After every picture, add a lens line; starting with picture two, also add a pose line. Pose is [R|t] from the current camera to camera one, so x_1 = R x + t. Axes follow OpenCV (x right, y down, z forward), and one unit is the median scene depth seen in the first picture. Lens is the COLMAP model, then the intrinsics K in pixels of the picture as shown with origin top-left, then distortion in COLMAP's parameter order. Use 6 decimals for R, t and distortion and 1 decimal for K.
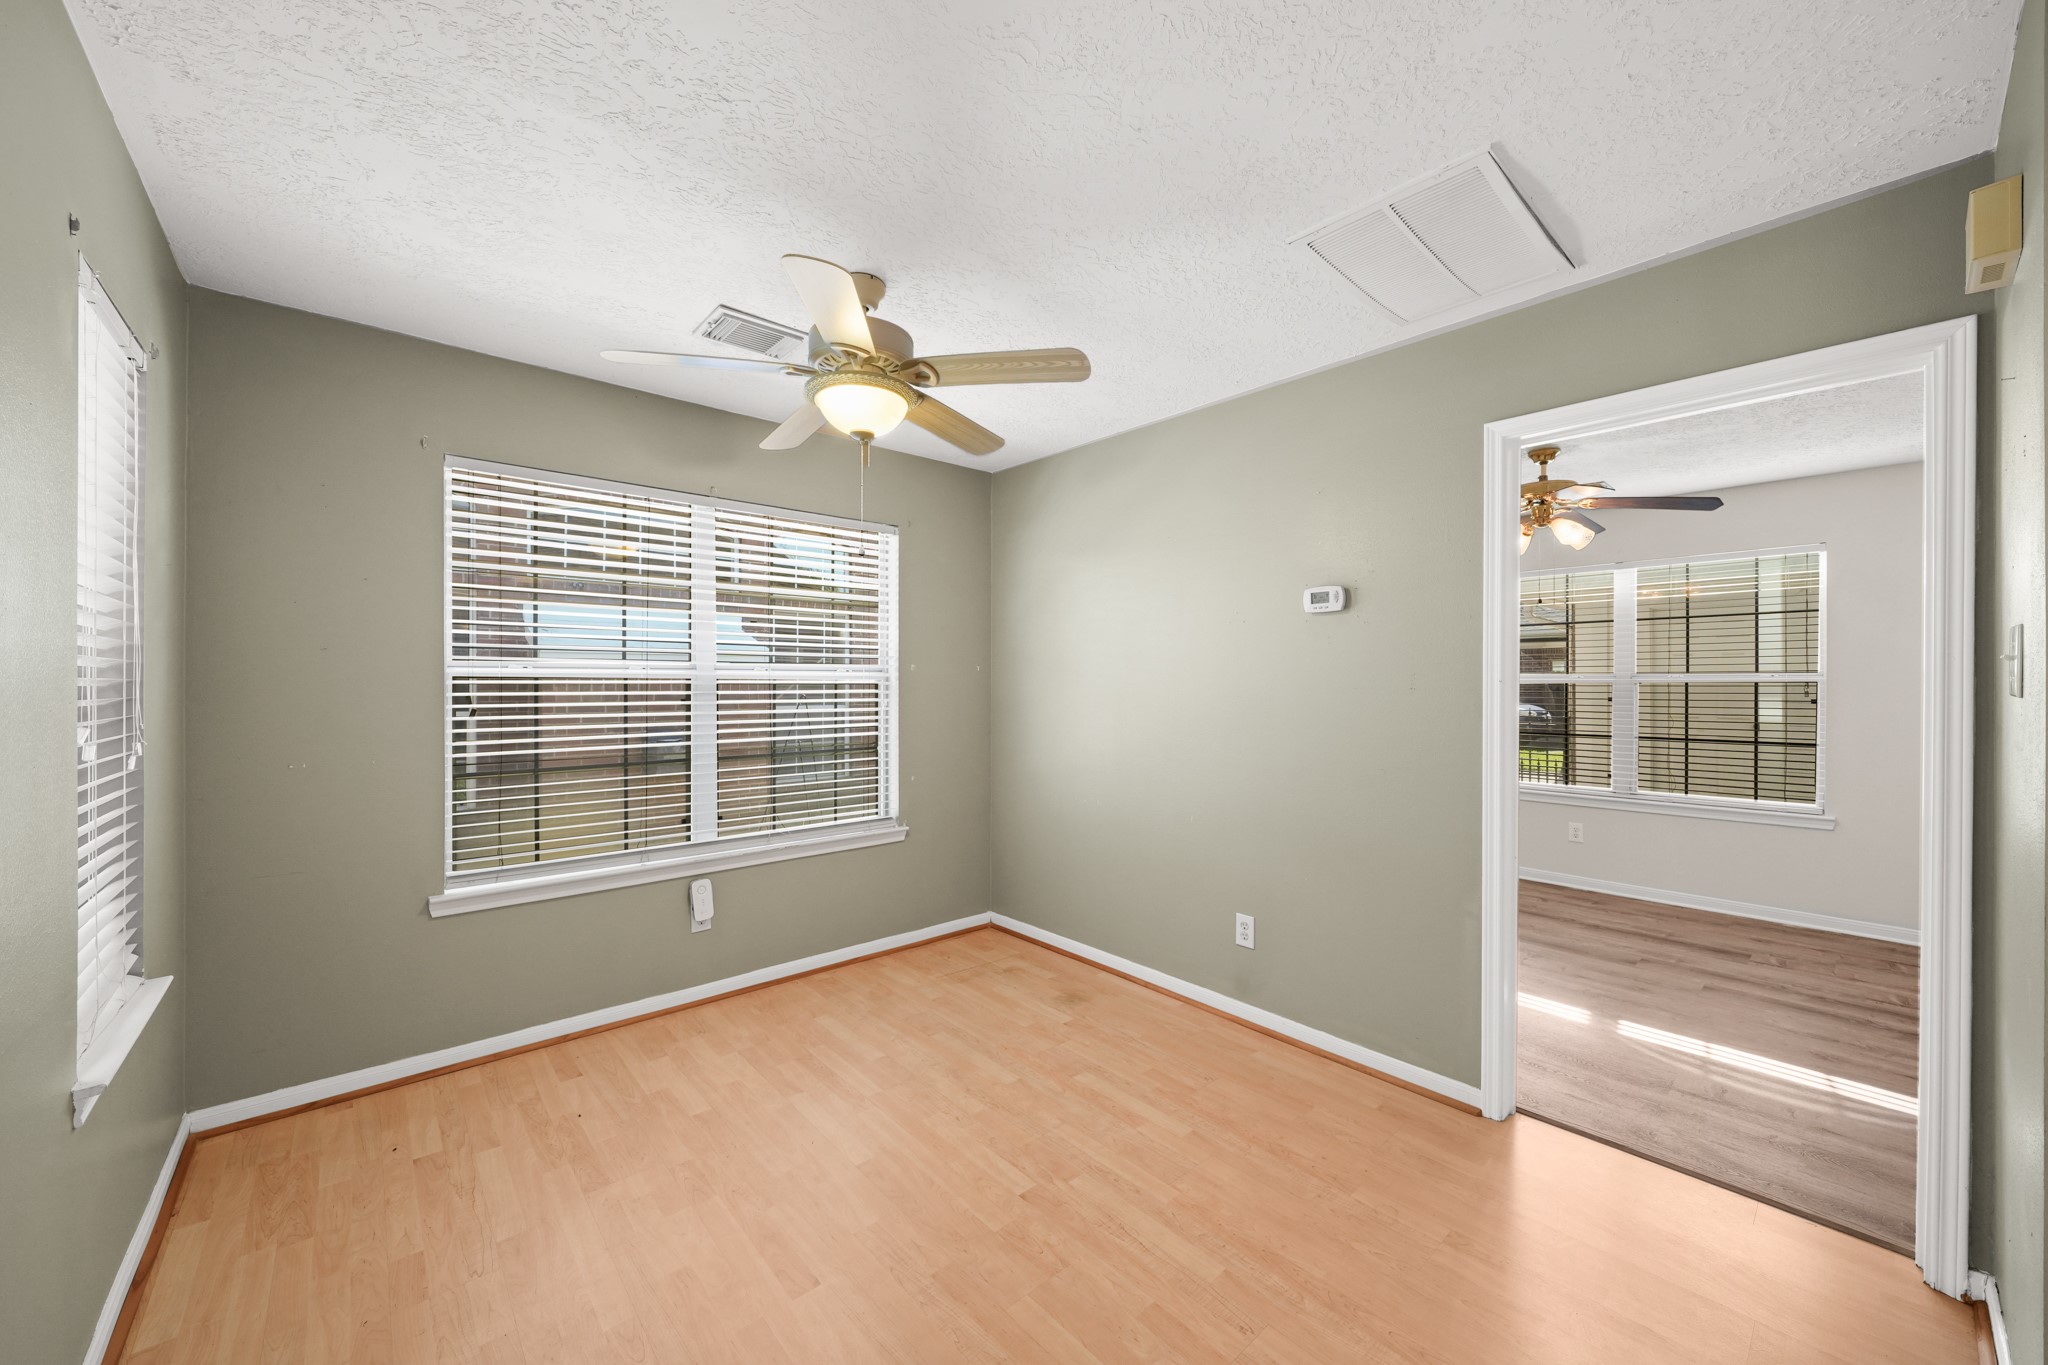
lens RADIAL K [[755.9, 0, 1024.0], [0, 755.9, 682.5], [0, 0, 1]] dist [0.000124, 0.000275]
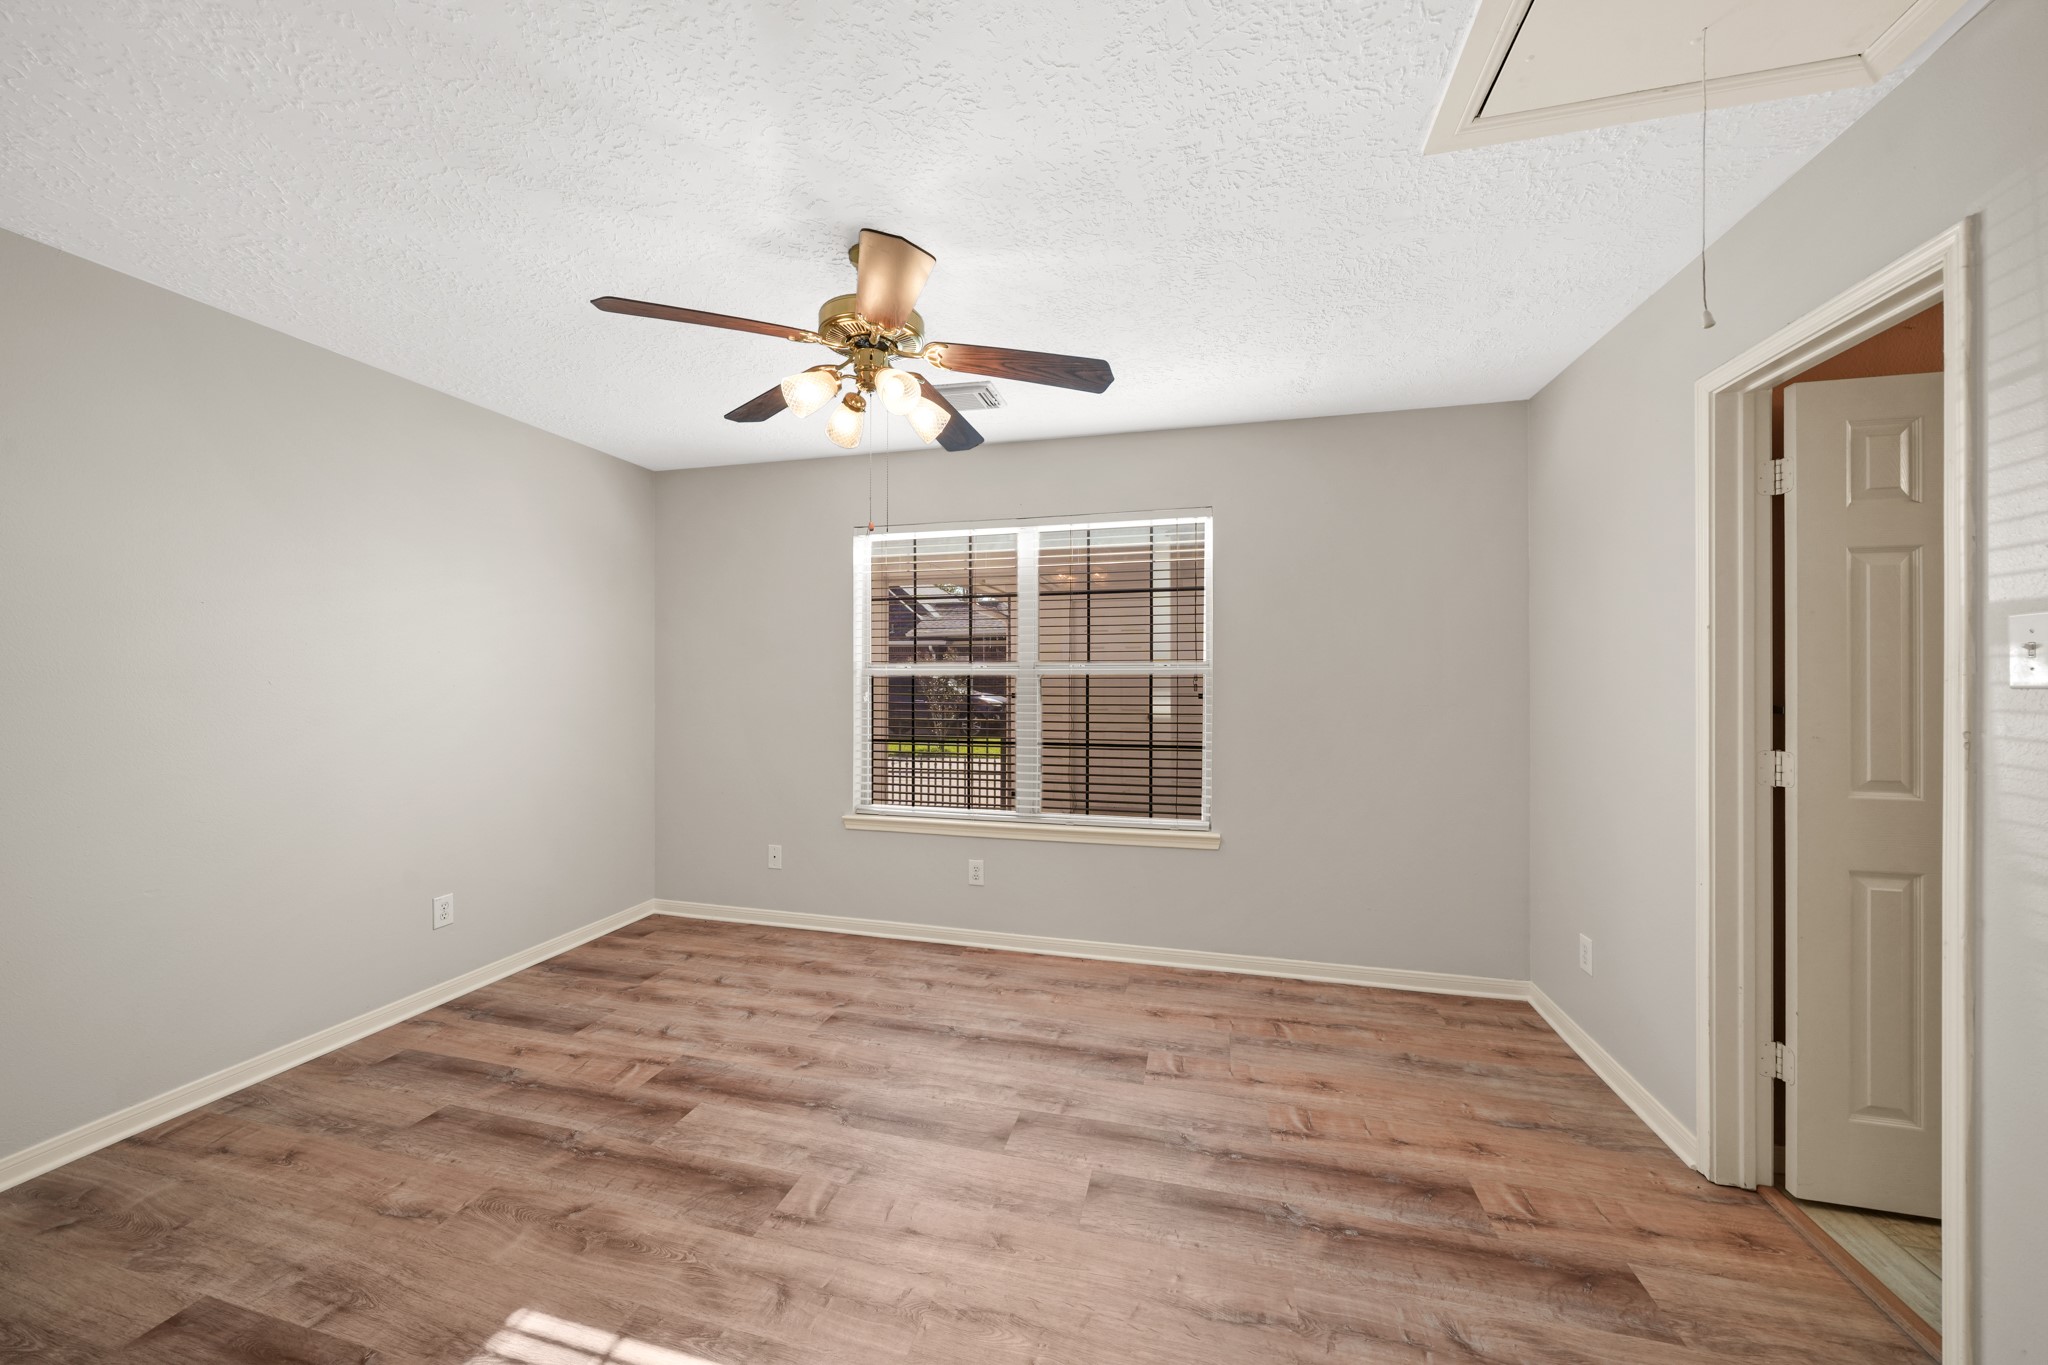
lens RADIAL K [[755.9, 0, 1024.0], [0, 755.9, 682.5], [0, 0, 1]] dist [0.000124, 0.000275]
pose [[0.820852, -0.002614, 0.571134, 0.440798], [0.001083, 0.999995, 0.003021, 0.007976], [-0.571139, -0.001861, 0.820851, 0.461814]]
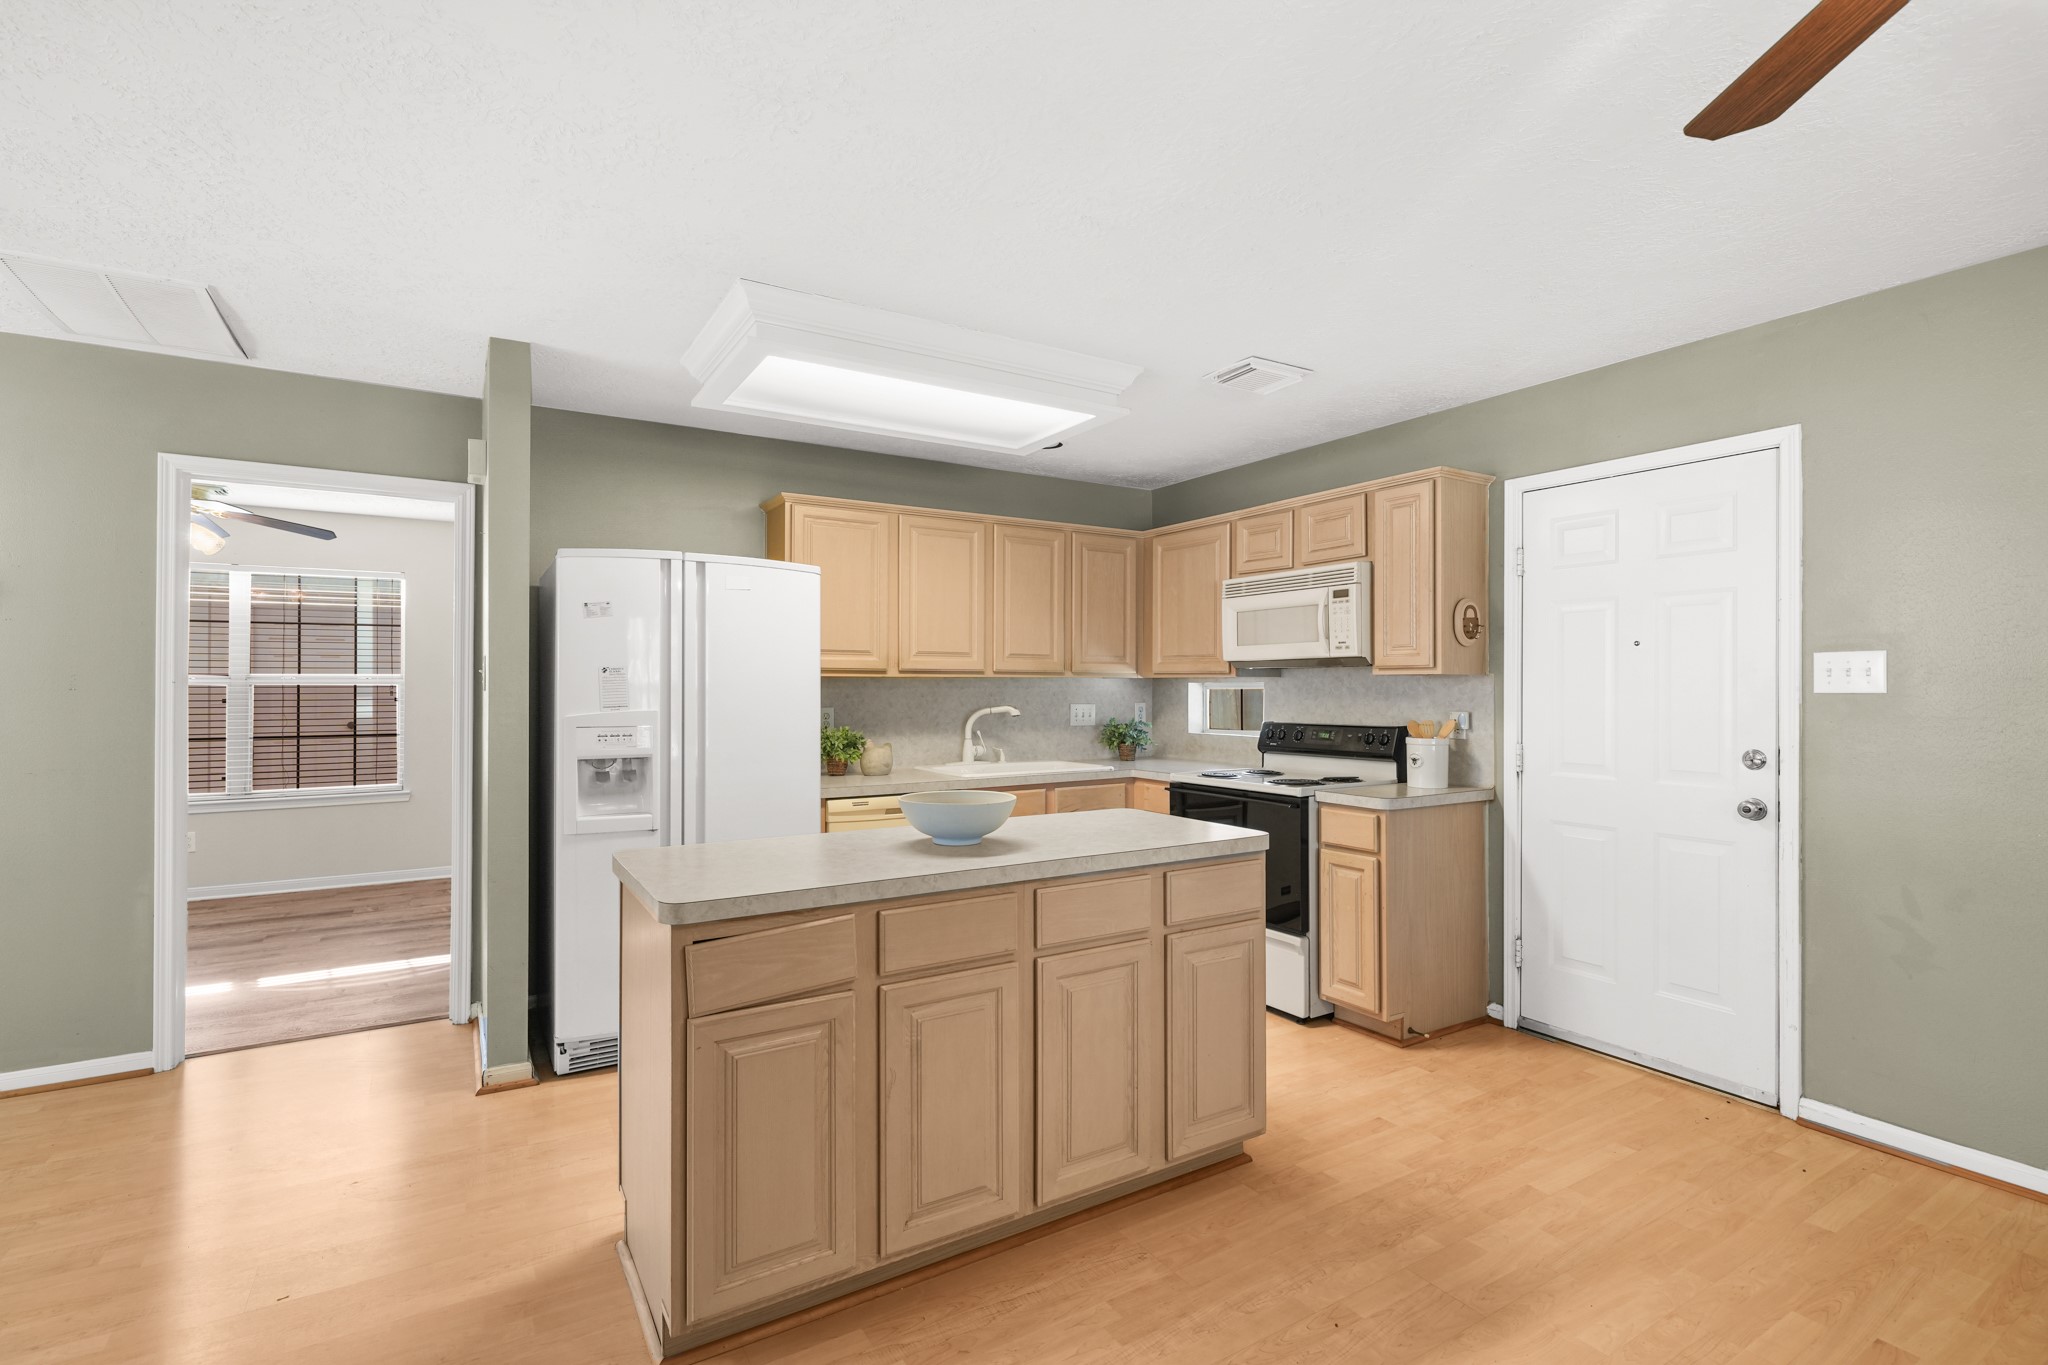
lens RADIAL K [[922.9, 0, 1024.0], [0, 922.9, 682.5], [0, 0, 1]] dist [-0.003519, -0.000321]
pose [[0.160060, 0.002726, 0.987104, -0.305653], [-0.001920, 0.999995, -0.002450, -0.000944], [-0.987105, -0.001503, 0.160064, -0.278976]]
